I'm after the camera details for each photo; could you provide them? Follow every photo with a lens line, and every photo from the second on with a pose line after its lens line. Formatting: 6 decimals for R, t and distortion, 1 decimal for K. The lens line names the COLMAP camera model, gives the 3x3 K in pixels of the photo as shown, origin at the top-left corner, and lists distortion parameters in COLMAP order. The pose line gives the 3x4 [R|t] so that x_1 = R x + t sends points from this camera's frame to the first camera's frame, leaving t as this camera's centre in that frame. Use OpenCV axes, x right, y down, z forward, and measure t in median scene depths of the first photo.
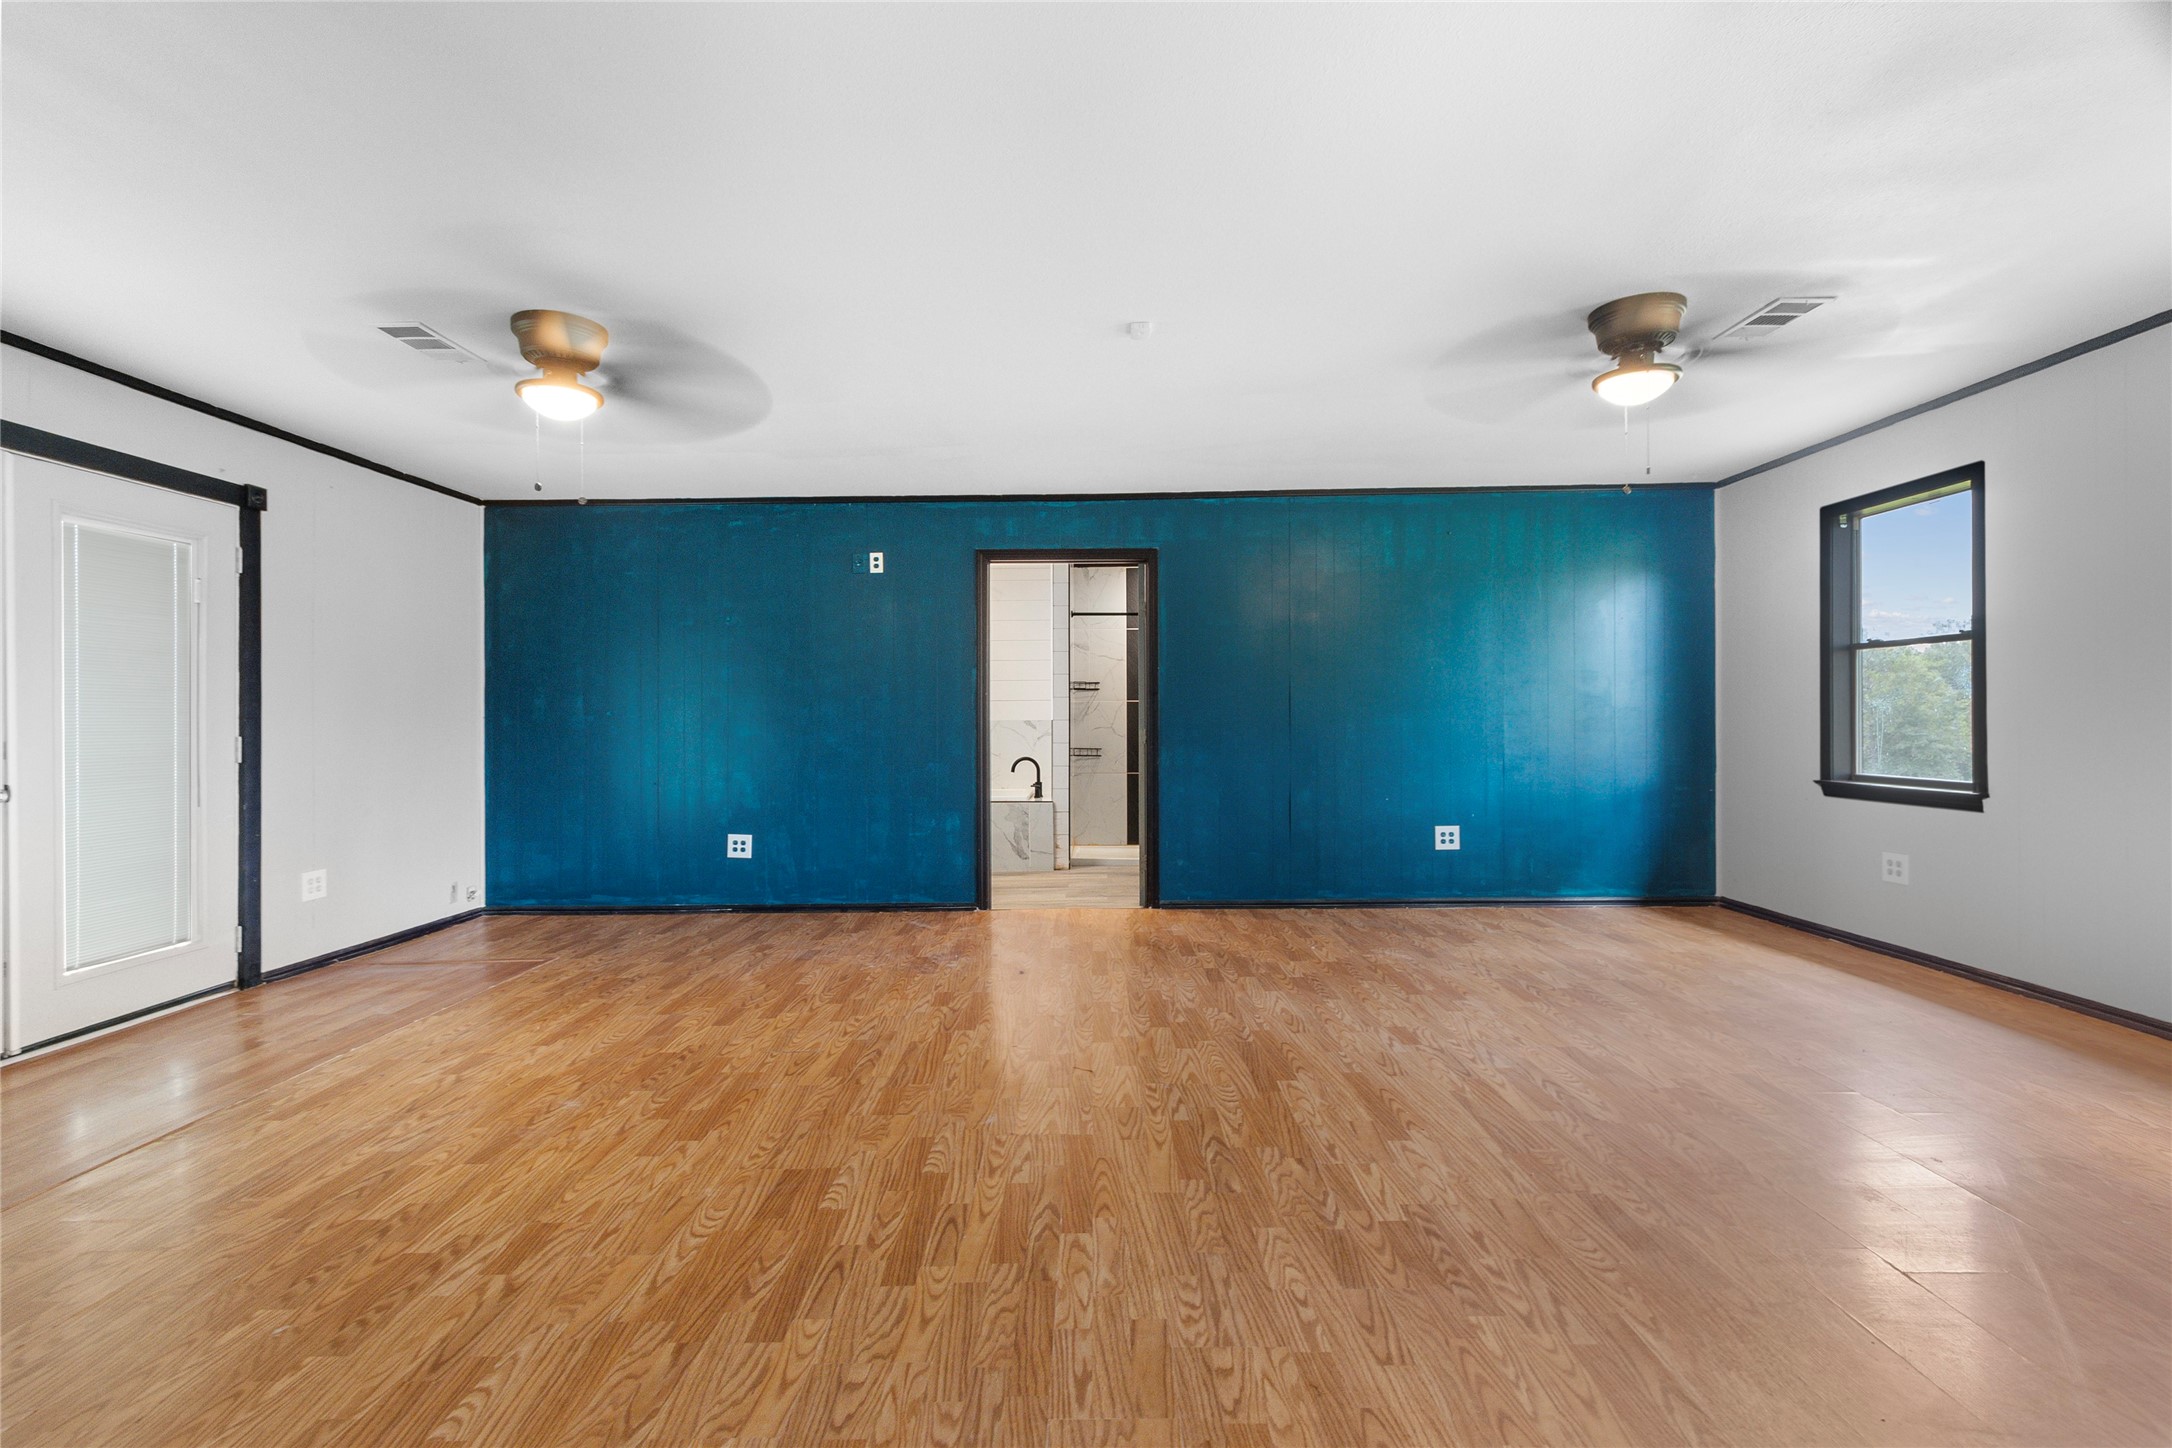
lens RADIAL K [[1007.9, 0, 1082.8], [0, 1007.9, 718.0], [0, 0, 1]] dist [0.006695, -0.002230]
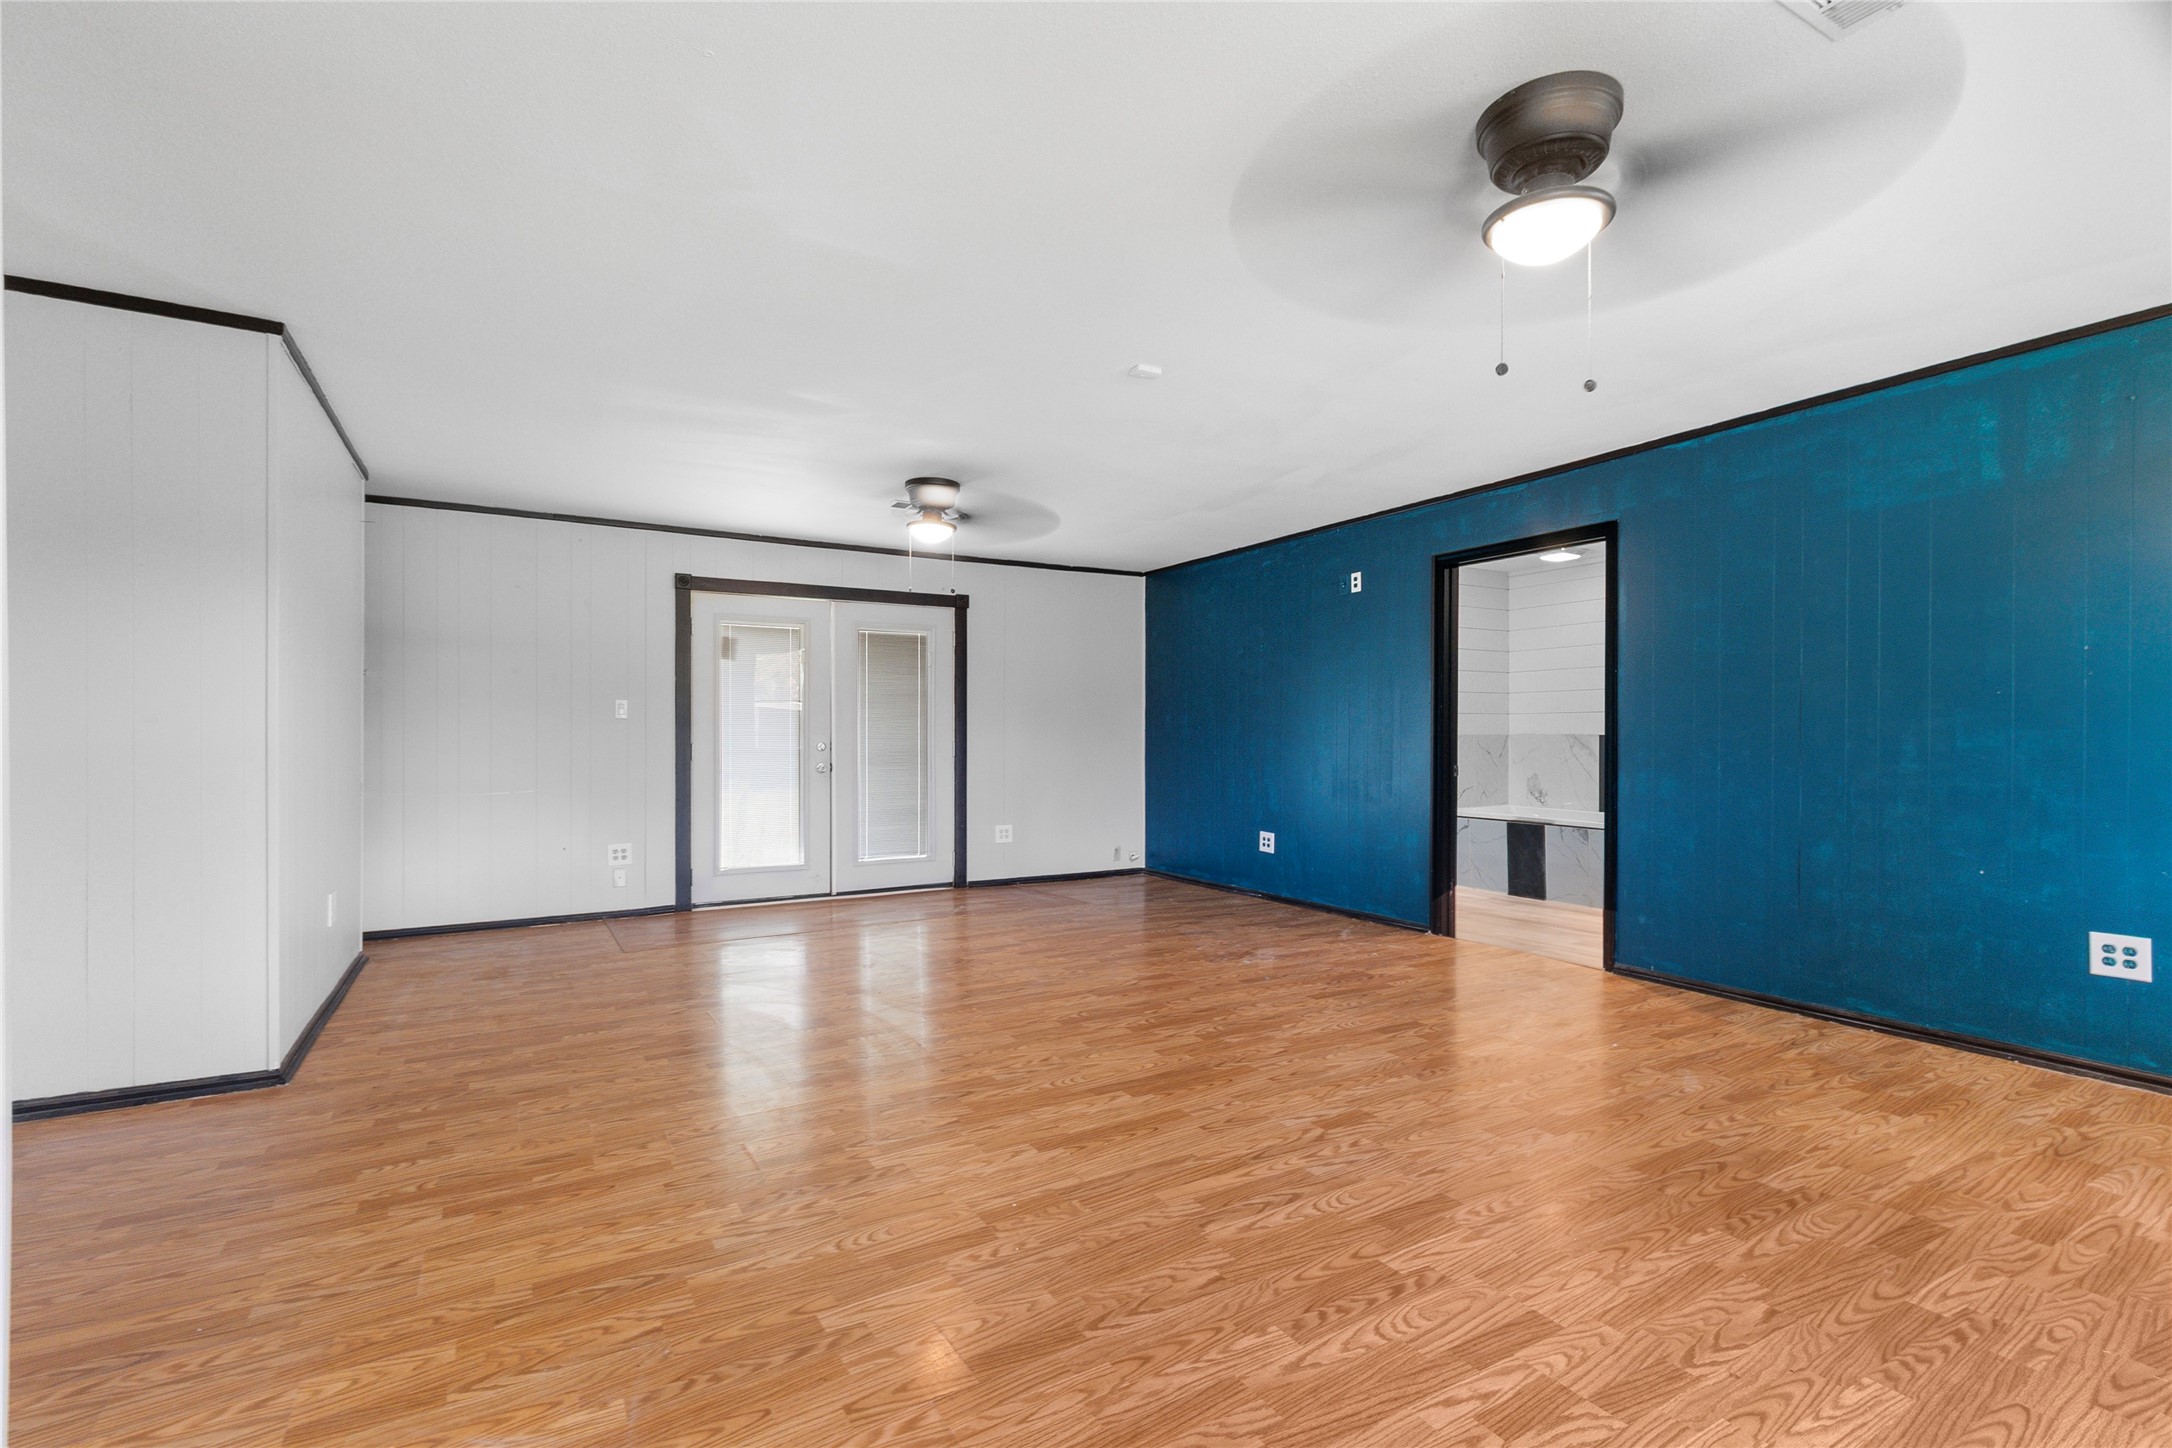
lens RADIAL K [[1007.9, 0, 1084.7], [0, 1007.9, 730.4], [0, 0, 1]] dist [0.006695, -0.002230]
pose [[0.503867, 0.003747, -0.863773, 0.737594], [-0.001711, 0.999993, 0.003340, -0.006358], [0.863780, -0.000205, 0.503869, 0.316426]]
